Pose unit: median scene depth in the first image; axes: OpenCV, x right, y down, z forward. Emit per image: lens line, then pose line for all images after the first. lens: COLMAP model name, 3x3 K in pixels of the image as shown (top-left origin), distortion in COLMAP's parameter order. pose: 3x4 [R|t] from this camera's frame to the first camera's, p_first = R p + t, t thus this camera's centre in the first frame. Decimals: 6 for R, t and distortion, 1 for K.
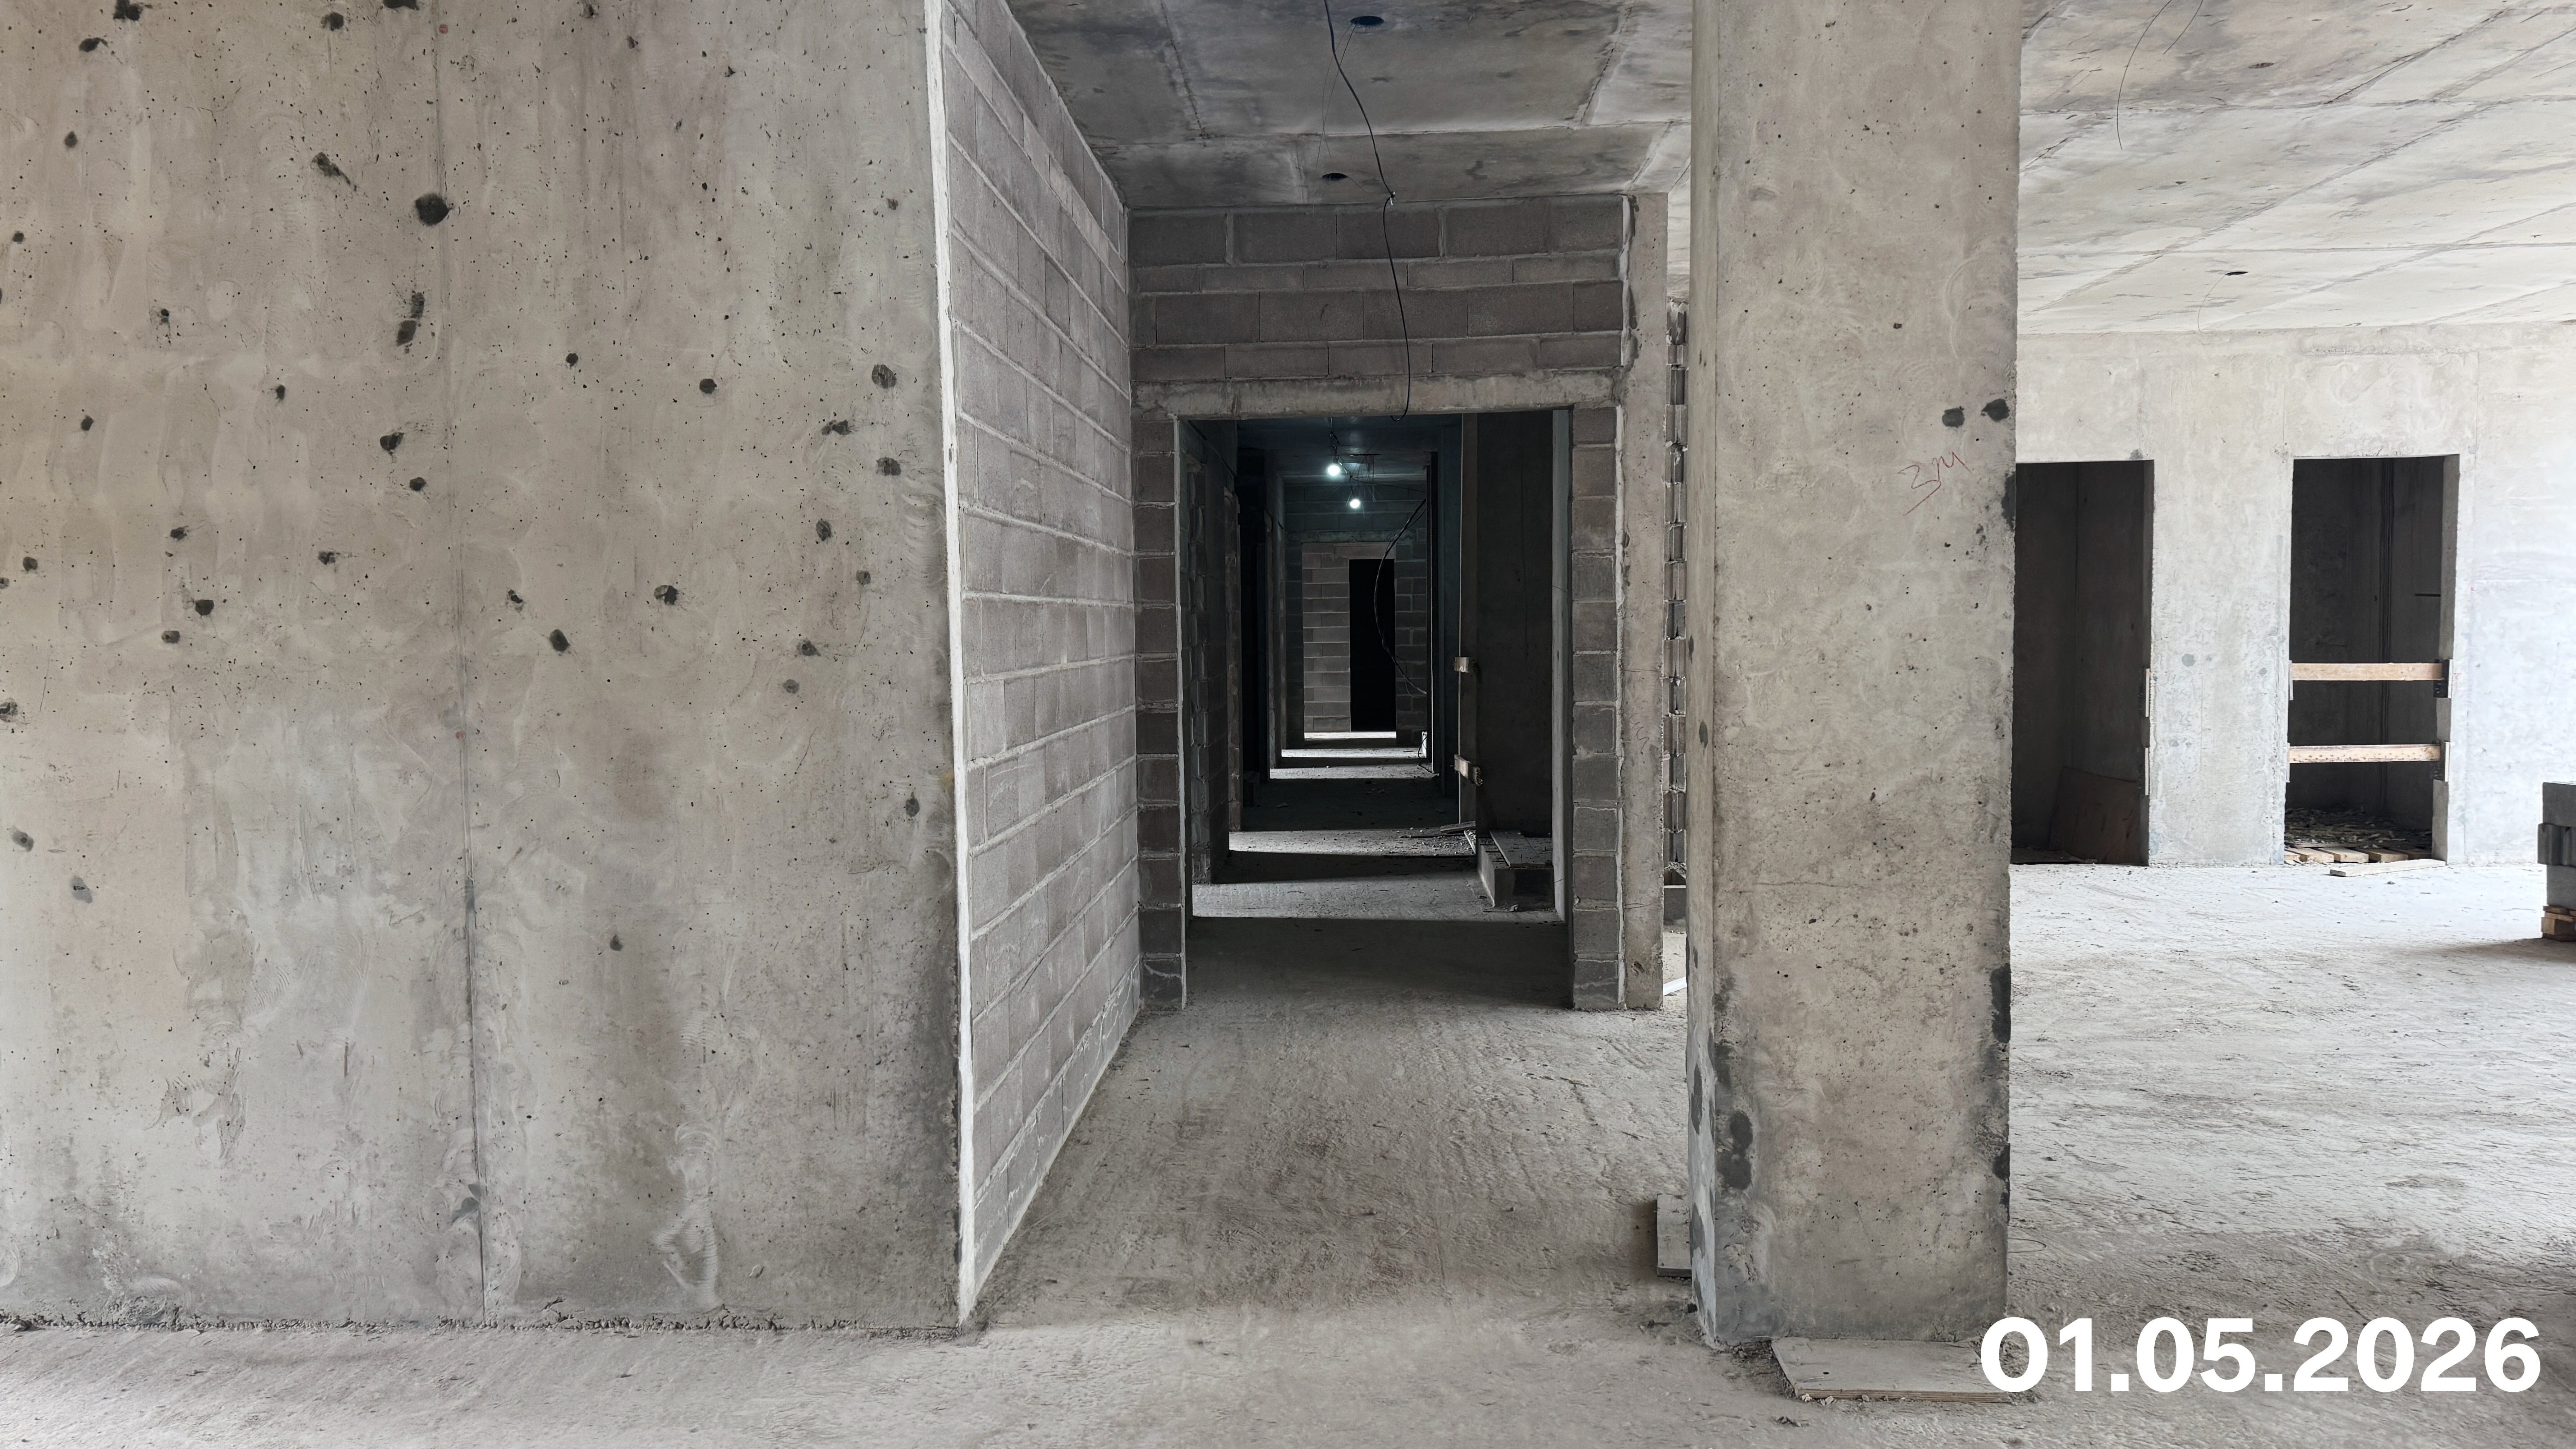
lens RADIAL K [[1809.4, 0, 1288.5], [0, 1809.4, 725.5], [0, 0, 1]] dist [0.078606, -0.103023]
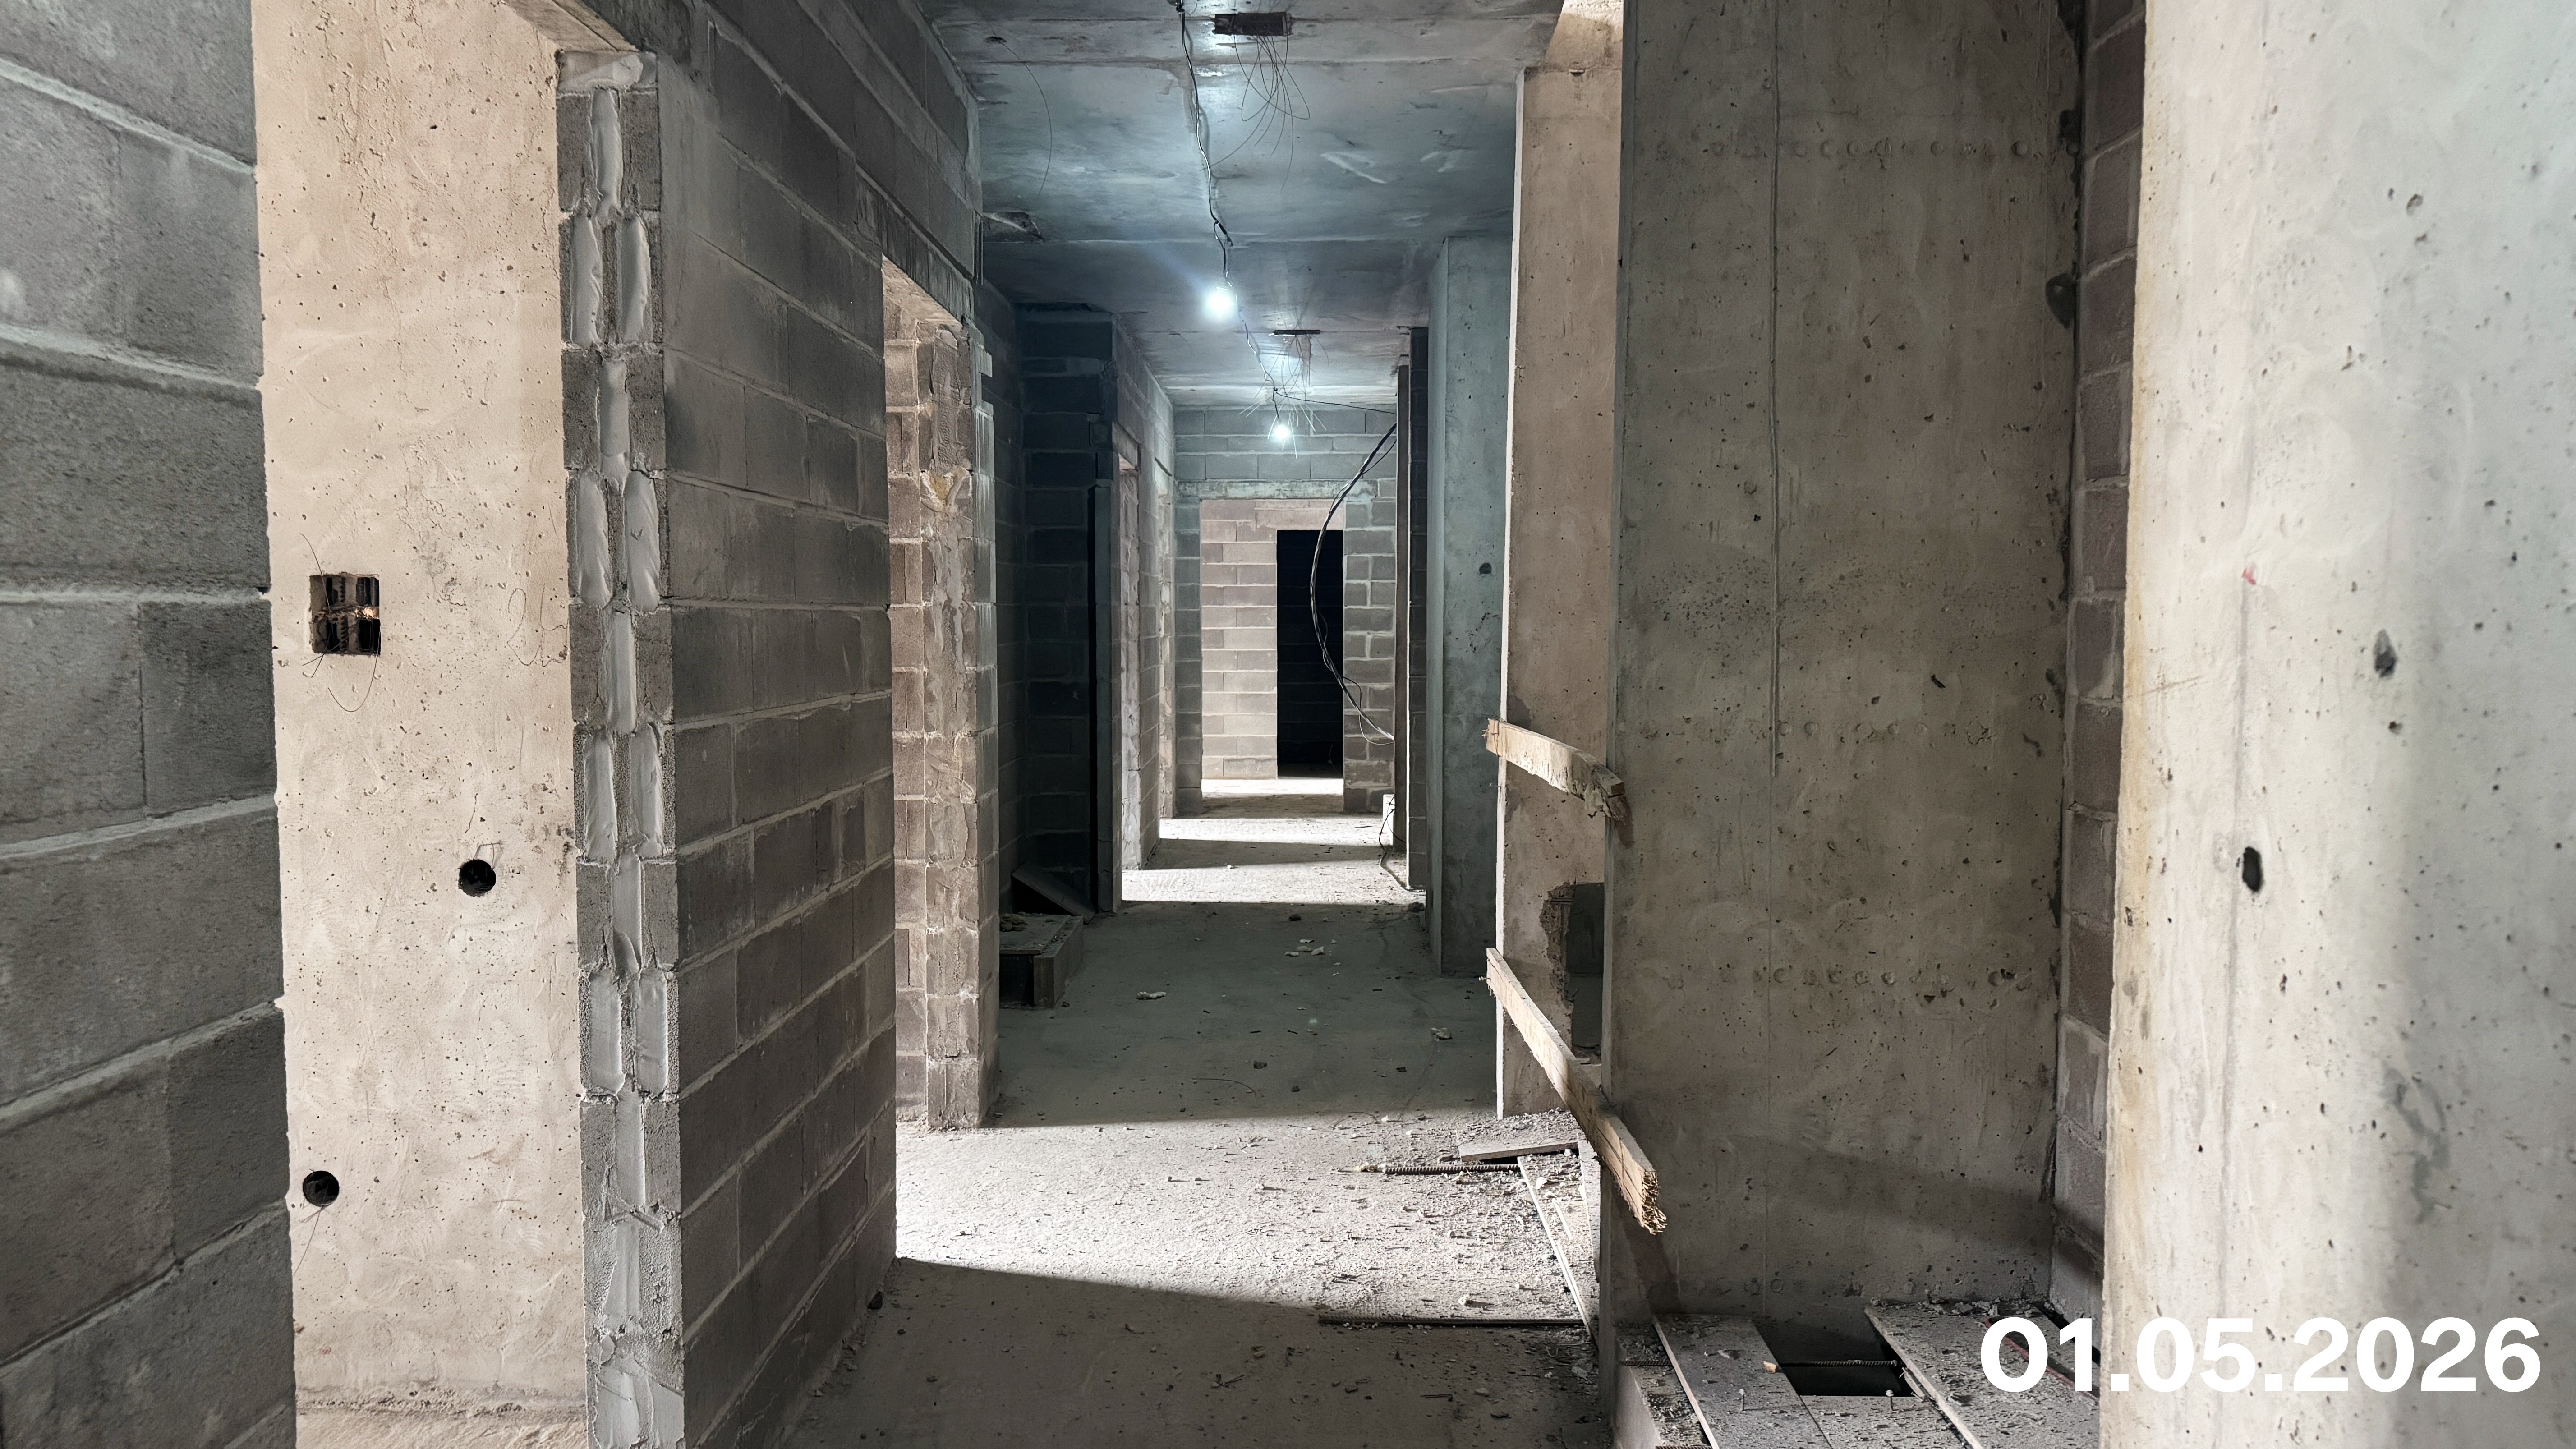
lens RADIAL K [[1809.4, 0, 1286.5], [0, 1809.4, 724.8], [0, 0, 1]] dist [0.078606, -0.103023]
pose [[0.999354, 0.012216, 0.033788, 0.016674], [-0.012395, 0.999910, 0.005083, -0.023429], [-0.033723, -0.005499, 0.999416, 0.346236]]
